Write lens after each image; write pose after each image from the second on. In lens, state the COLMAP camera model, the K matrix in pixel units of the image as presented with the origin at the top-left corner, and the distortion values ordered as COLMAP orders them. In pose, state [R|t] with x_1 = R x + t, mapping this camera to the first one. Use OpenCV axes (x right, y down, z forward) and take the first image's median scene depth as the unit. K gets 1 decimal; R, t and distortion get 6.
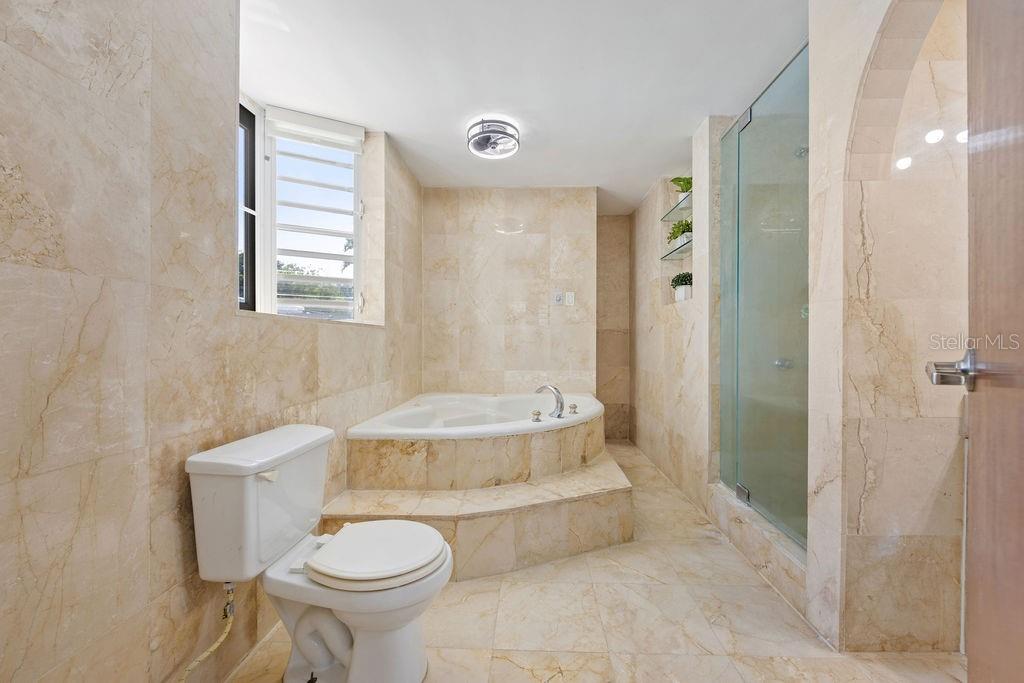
lens RADIAL K [[407.1, 0, 516.1], [0, 407.1, 346.3], [0, 0, 1]] dist [-0.000543, -0.000292]
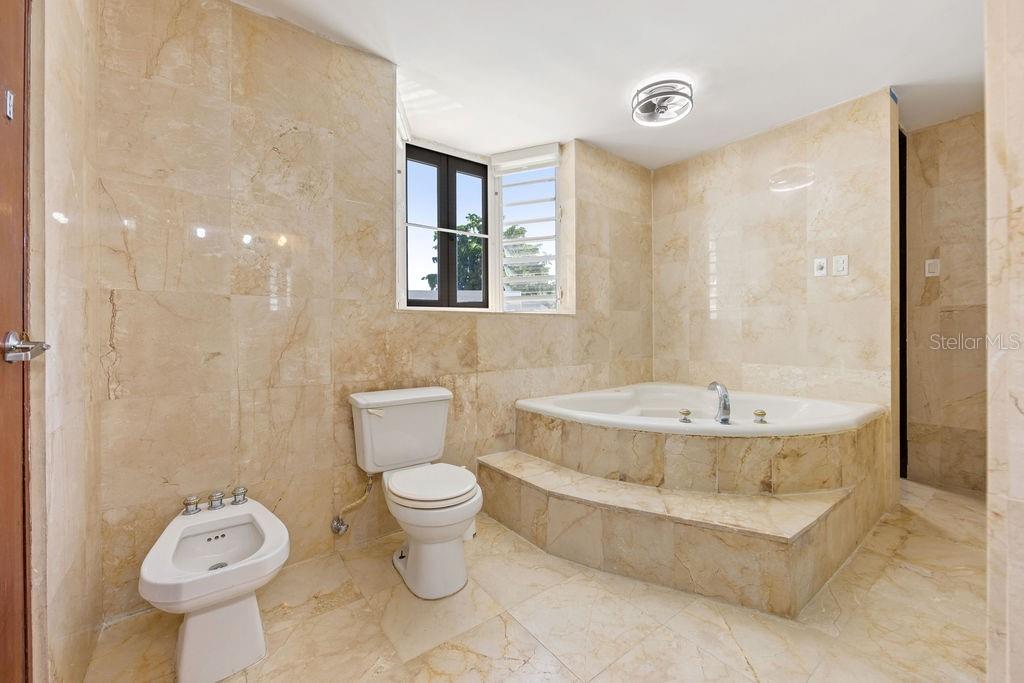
lens RADIAL K [[407.1, 0, 516.8], [0, 407.1, 333.1], [0, 0, 1]] dist [-0.000543, -0.000292]
pose [[0.633732, -0.000241, -0.773552, 0.532293], [-0.002541, 0.999994, -0.002393, 0.004673], [0.773548, 0.003482, 0.633728, 0.220826]]
